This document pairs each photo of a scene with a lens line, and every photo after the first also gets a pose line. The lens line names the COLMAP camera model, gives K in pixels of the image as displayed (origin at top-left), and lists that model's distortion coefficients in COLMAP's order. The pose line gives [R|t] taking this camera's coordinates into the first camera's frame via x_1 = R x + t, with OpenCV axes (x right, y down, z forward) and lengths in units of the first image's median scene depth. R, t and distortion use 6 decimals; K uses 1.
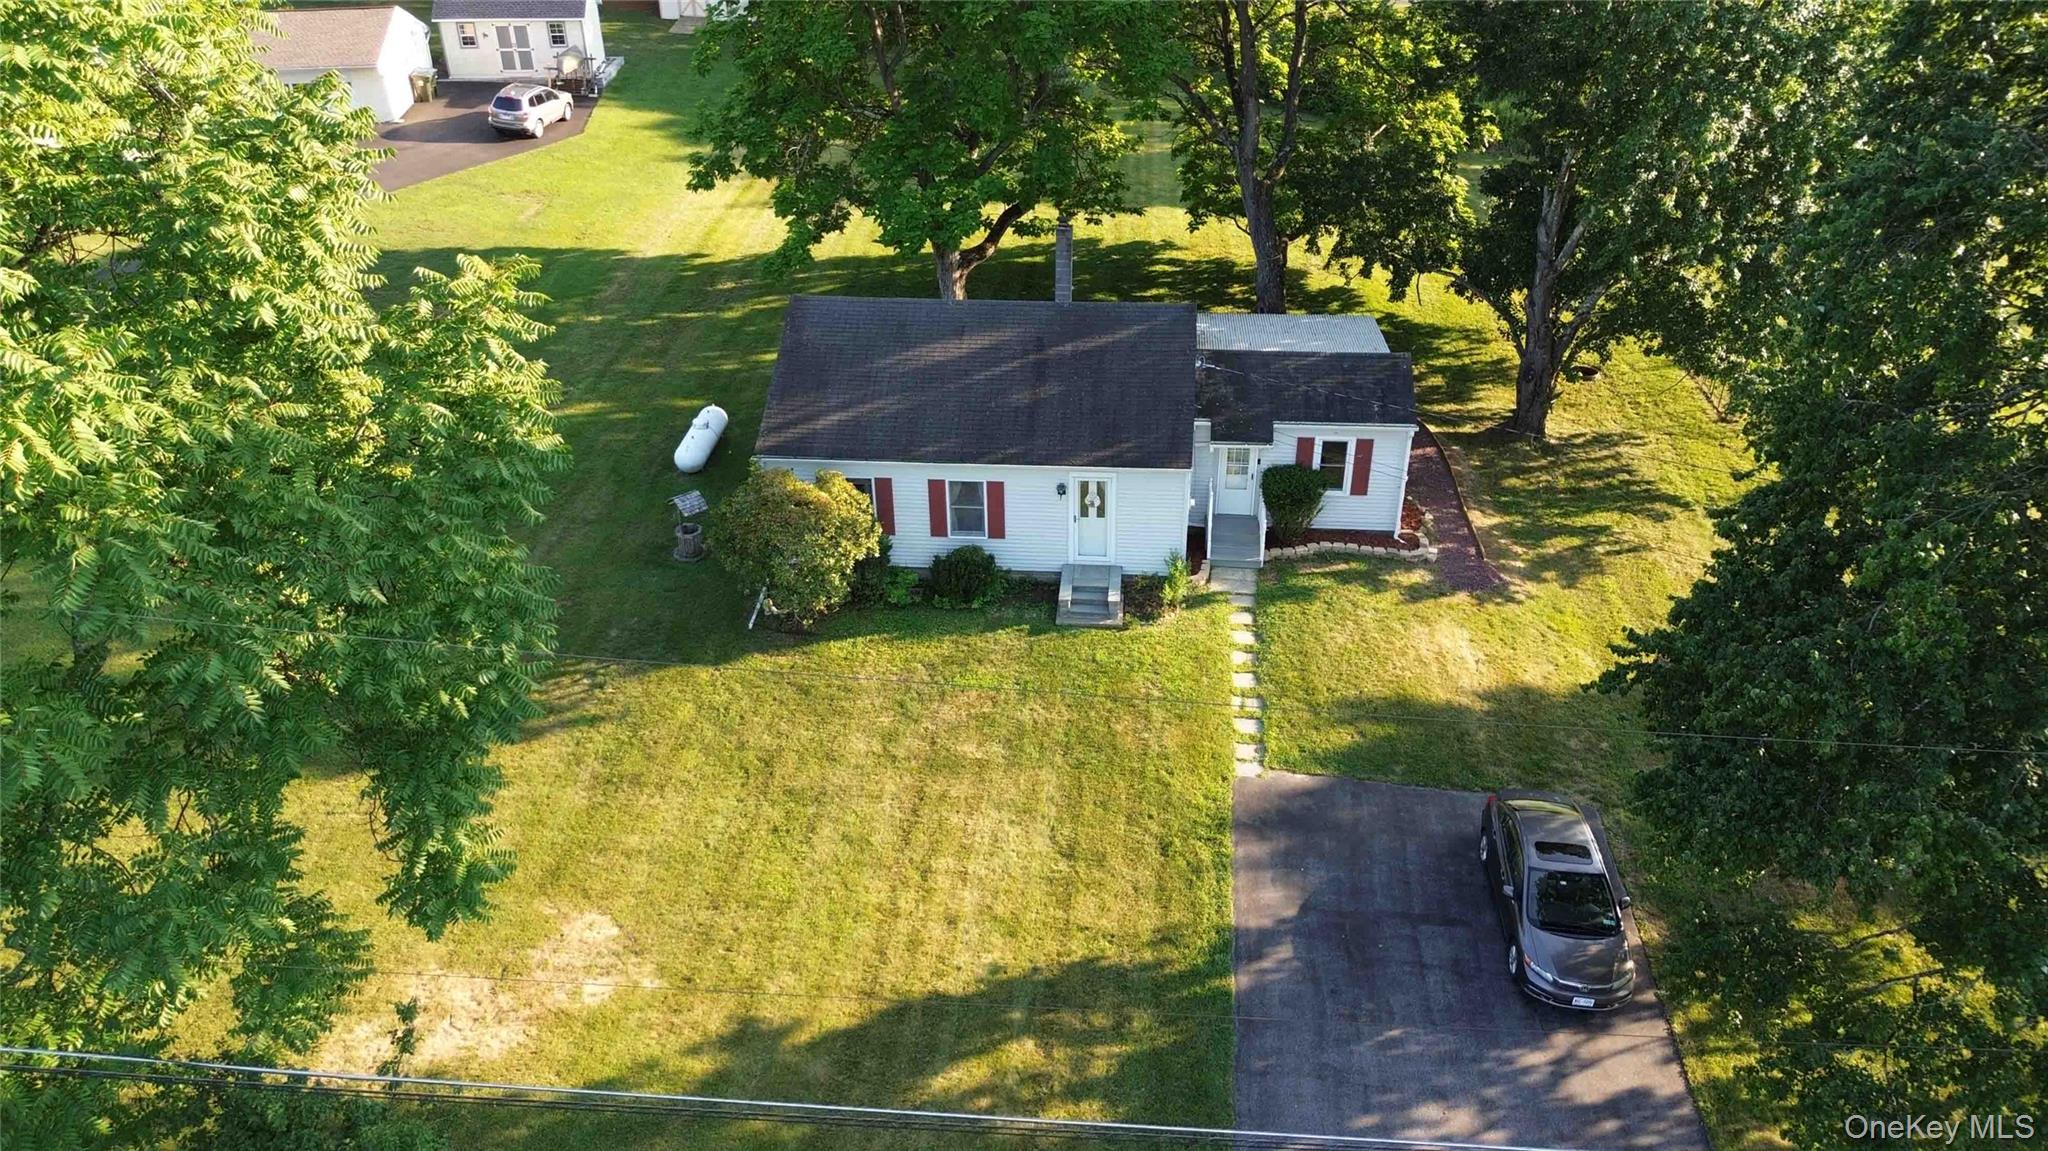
lens RADIAL K [[1511.0, 0, 1024.9], [0, 1511.0, 593.8], [0, 0, 1]] dist [0.018293, 0.000580]
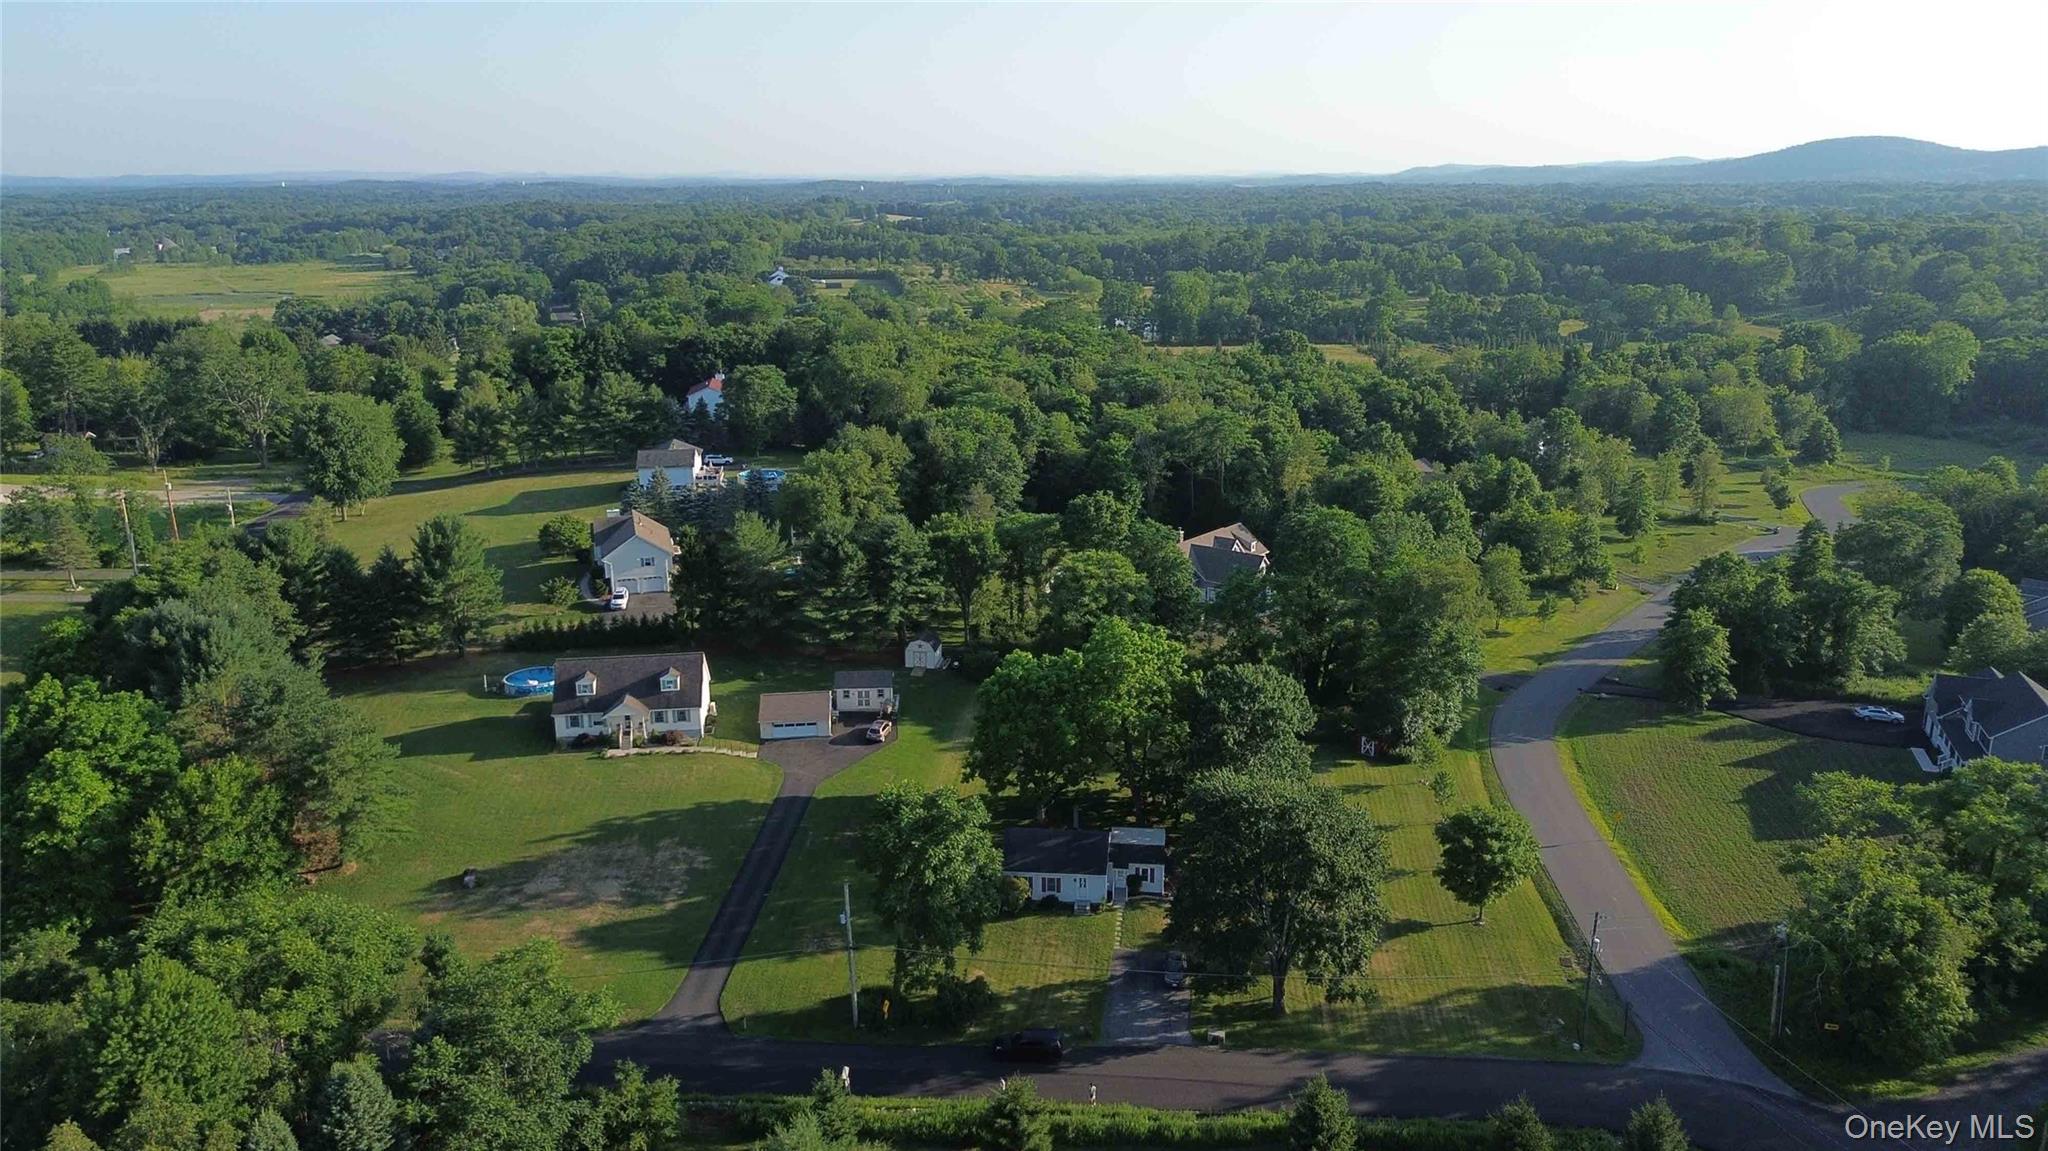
lens RADIAL K [[1511.0, 0, 1021.1], [0, 1511.0, 573.1], [0, 0, 1]] dist [0.018293, 0.000580]
pose [[0.999806, 0.005955, -0.018757, -0.048511], [-0.010474, 0.967927, -0.251014, 0.152398], [0.016661, 0.251162, 0.967802, -3.130790]]
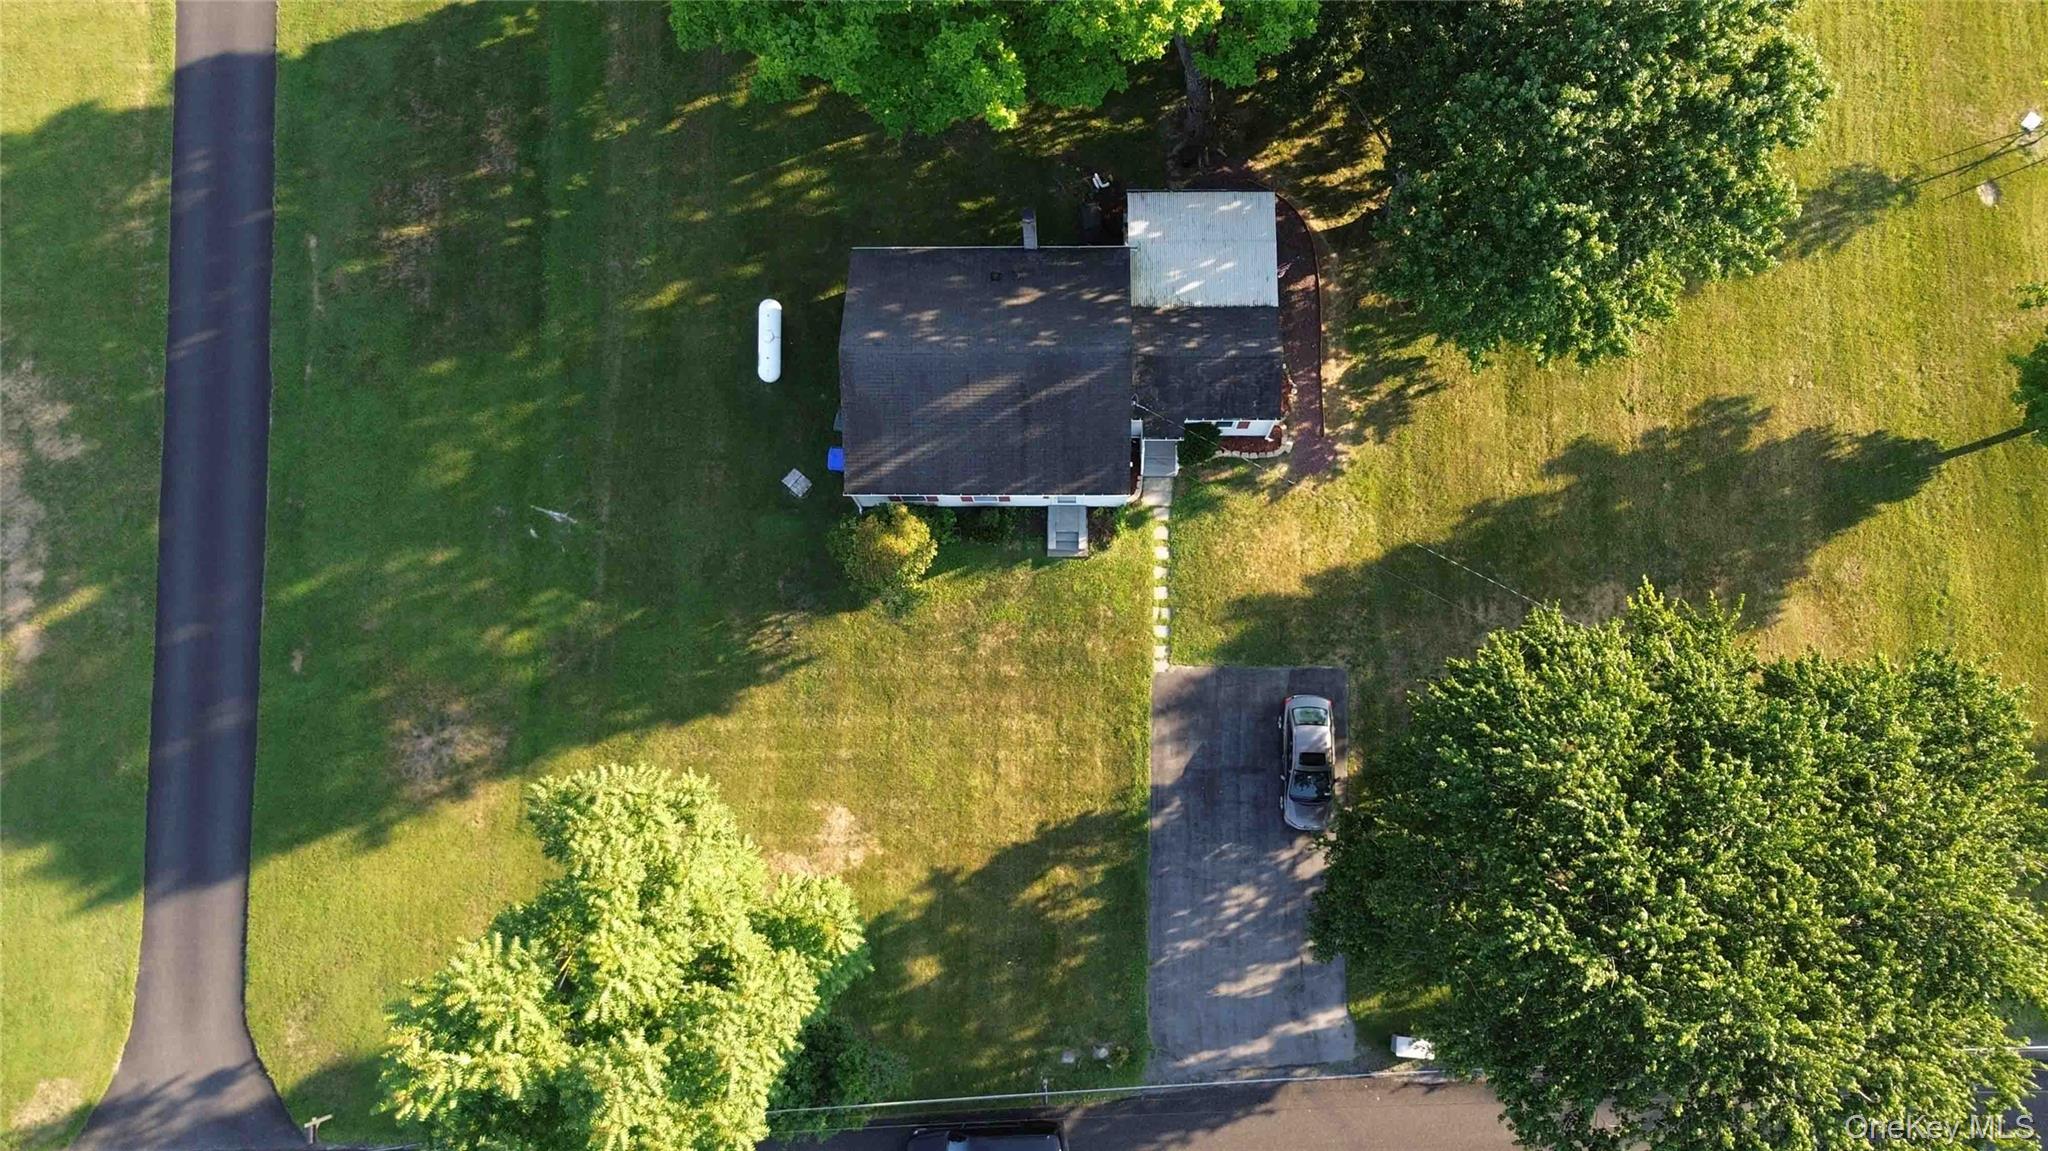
lens RADIAL K [[1511.0, 0, 1026.3], [0, 1511.0, 573.2], [0, 0, 1]] dist [0.018293, 0.000580]
pose [[0.996662, -0.079840, -0.017041, 0.024016], [0.065097, 0.651257, 0.756060, -1.176697], [-0.049266, -0.754646, 0.654280, -0.074776]]
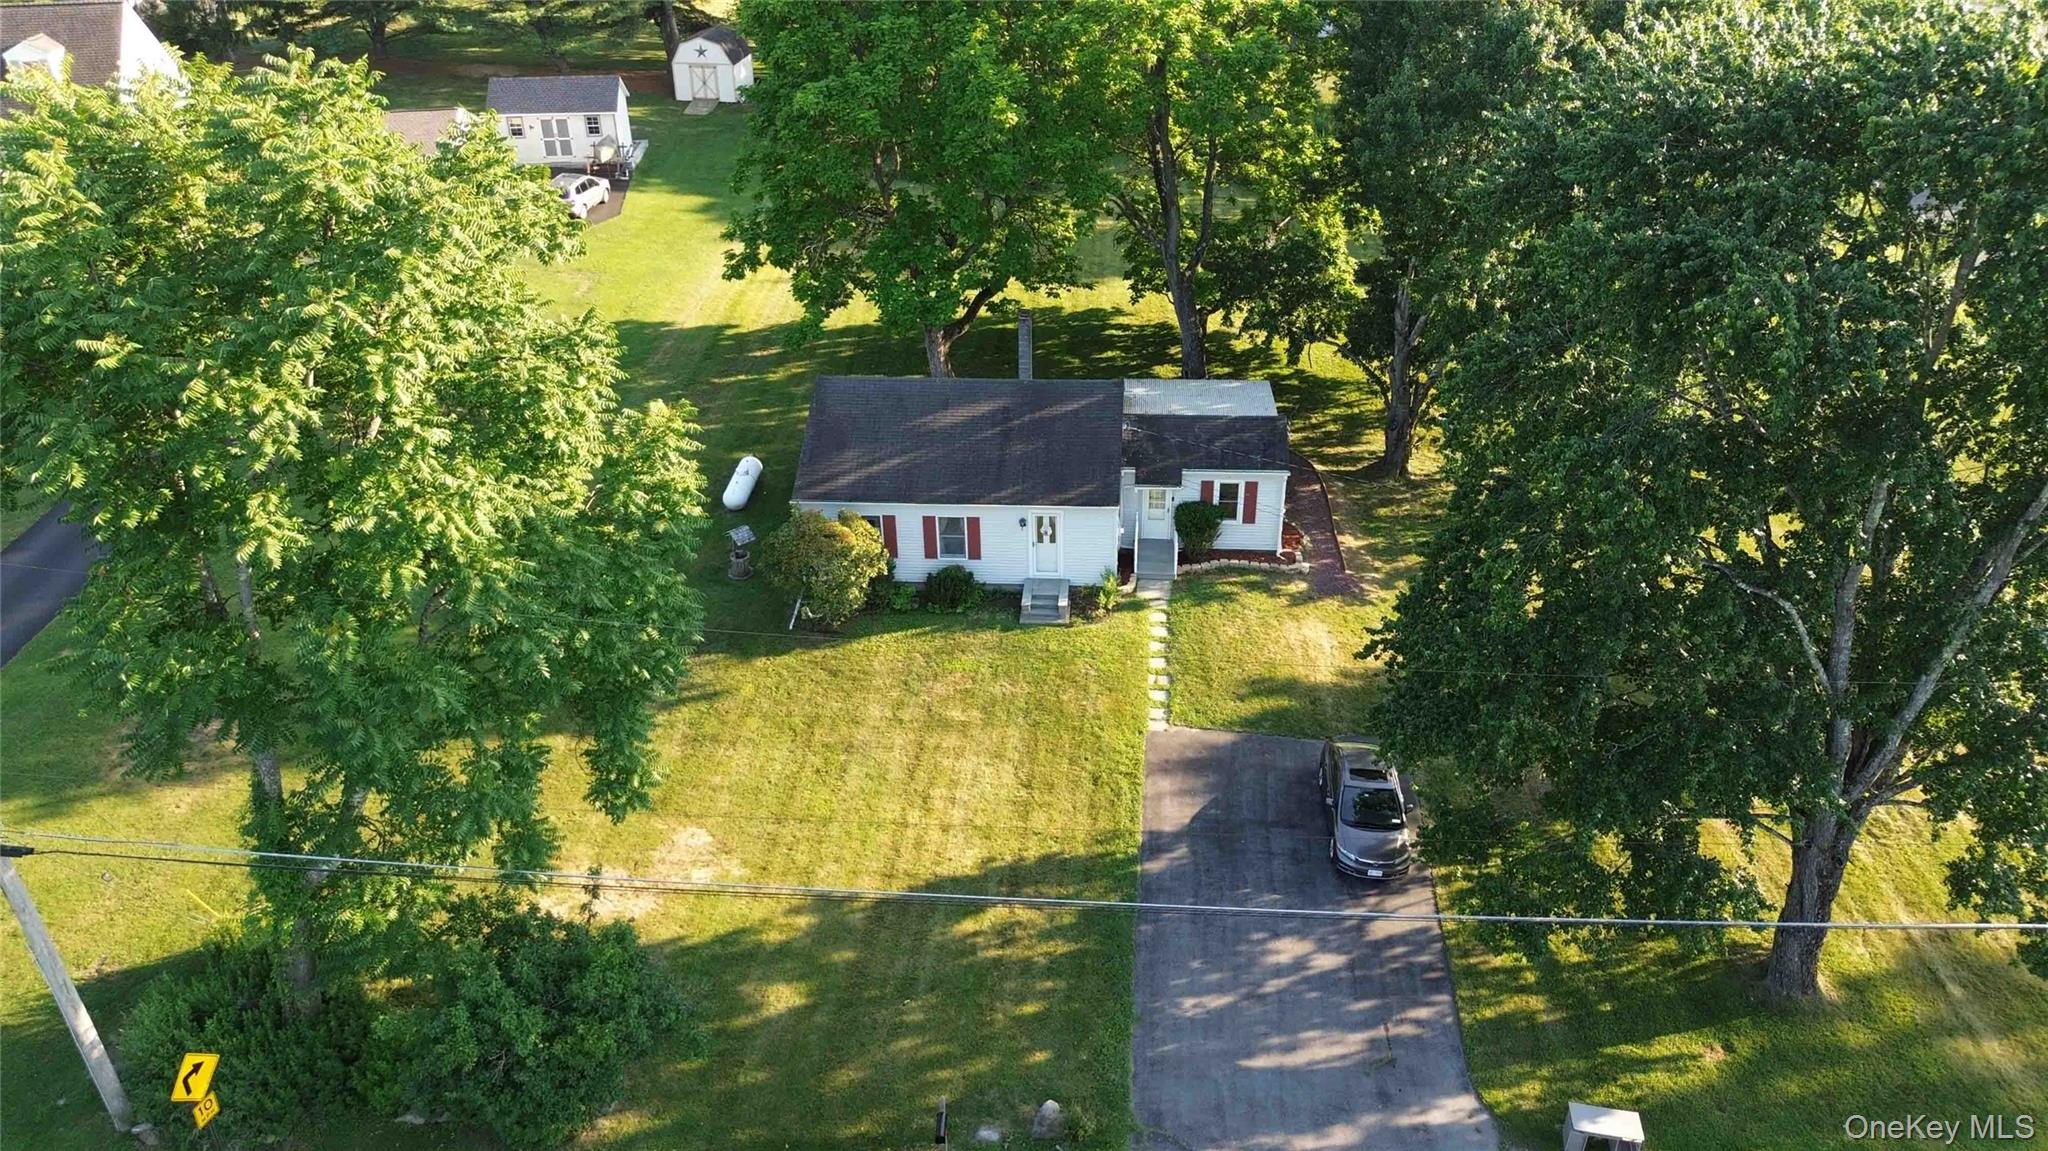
lens RADIAL K [[1511.0, 0, 1046.3], [0, 1511.0, 579.3], [0, 0, 1]] dist [0.018293, 0.000580]
pose [[0.999621, -0.010998, 0.025221, 0.010647], [0.011426, 0.999792, -0.016912, 0.003785], [-0.025029, 0.017194, 0.999539, -0.333760]]
